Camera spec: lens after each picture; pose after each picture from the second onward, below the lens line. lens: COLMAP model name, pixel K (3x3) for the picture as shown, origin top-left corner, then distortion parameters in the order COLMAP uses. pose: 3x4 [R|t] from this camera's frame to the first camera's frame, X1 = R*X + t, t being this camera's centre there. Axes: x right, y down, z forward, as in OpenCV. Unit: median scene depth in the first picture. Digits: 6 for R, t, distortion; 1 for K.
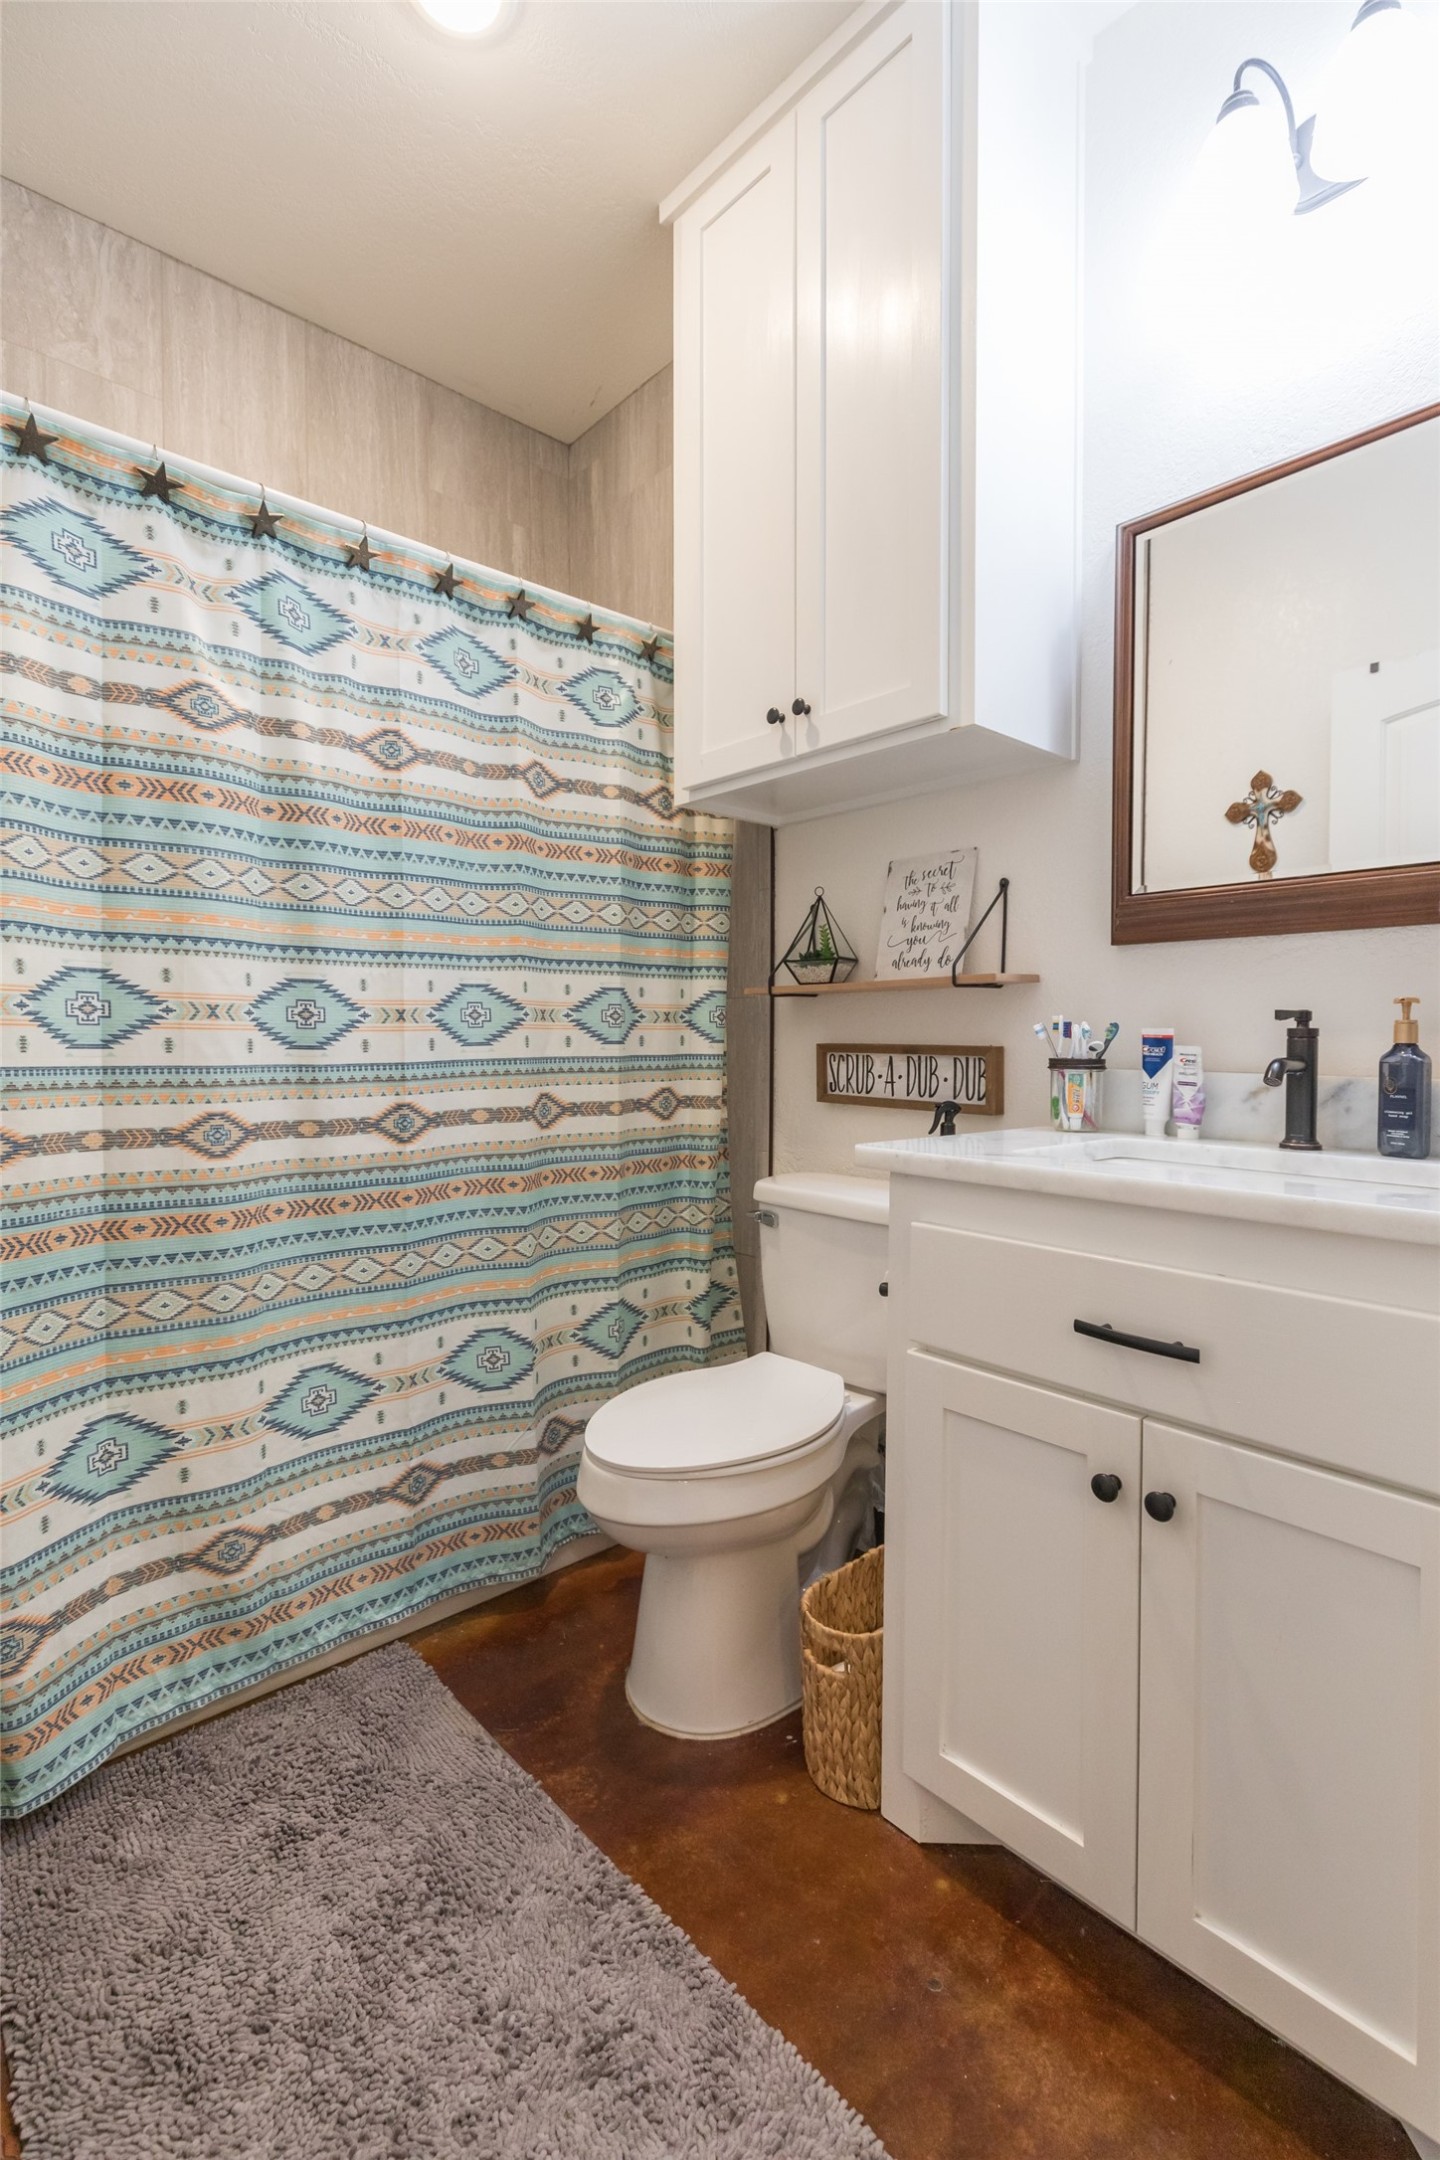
lens RADIAL K [[980.0, 0, 720.2], [0, 980.0, 1056.4], [0, 0, 1]] dist [0.012748, -0.003873]
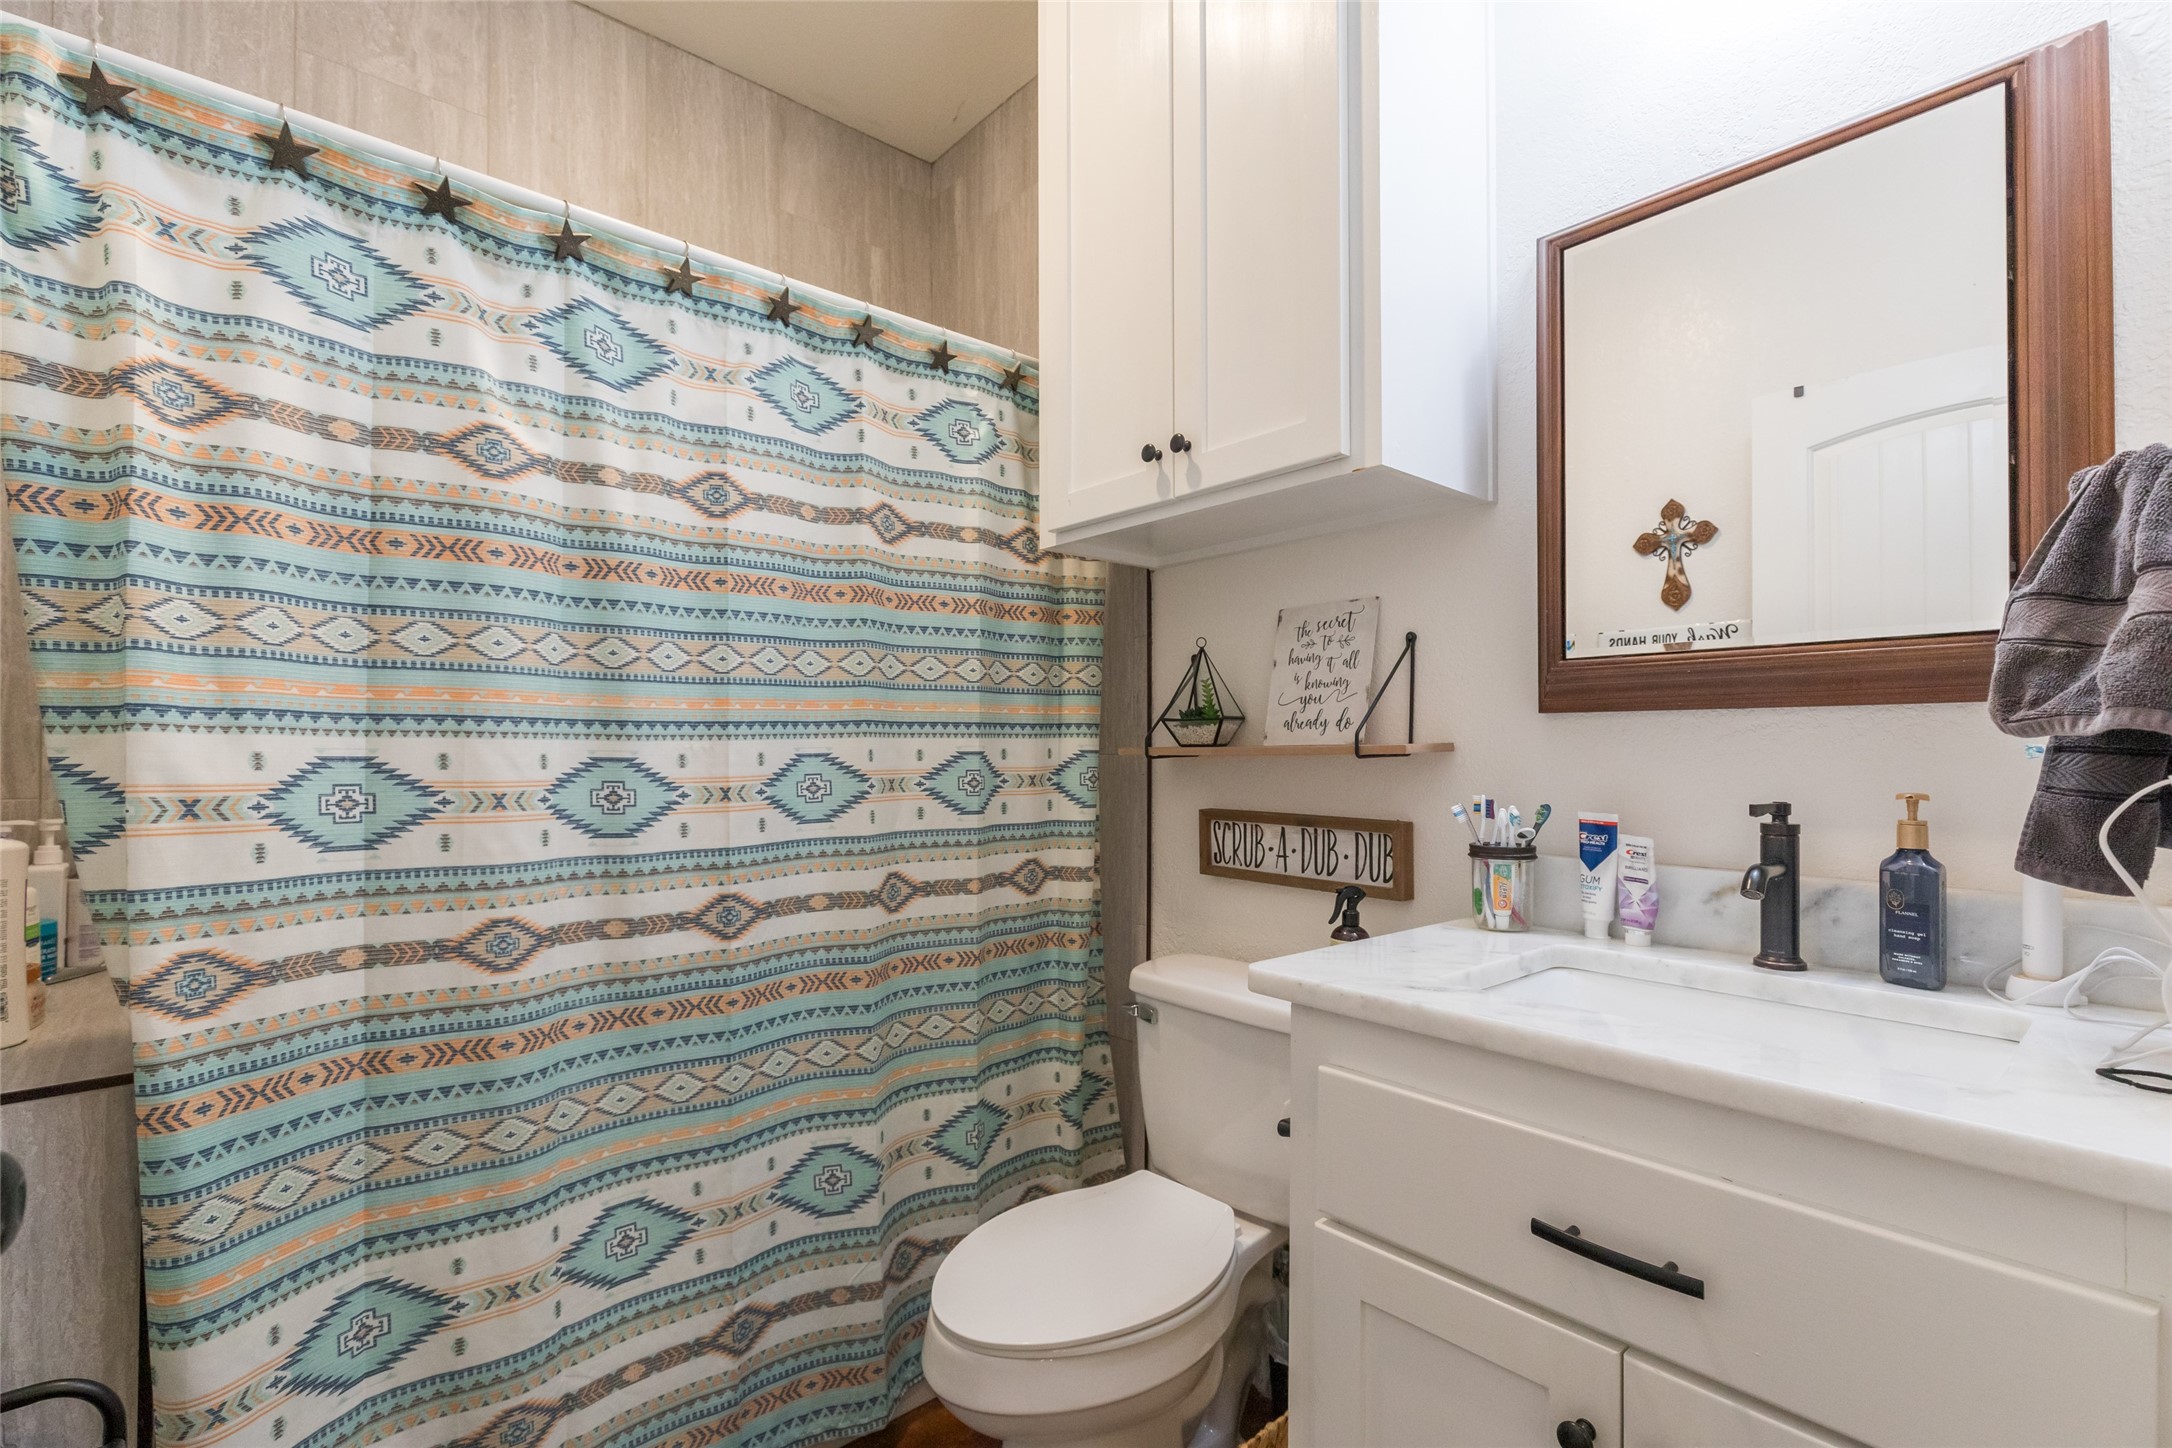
lens RADIAL K [[964.7, 0, 1088.4], [0, 964.7, 733.2], [0, 0, 1]] dist [0.002173, -0.000267]
pose [[0.999937, -0.002695, -0.010891, 0.008724], [0.002361, 0.999531, -0.030529, -0.072784], [0.010968, 0.030502, 0.999475, 0.147030]]
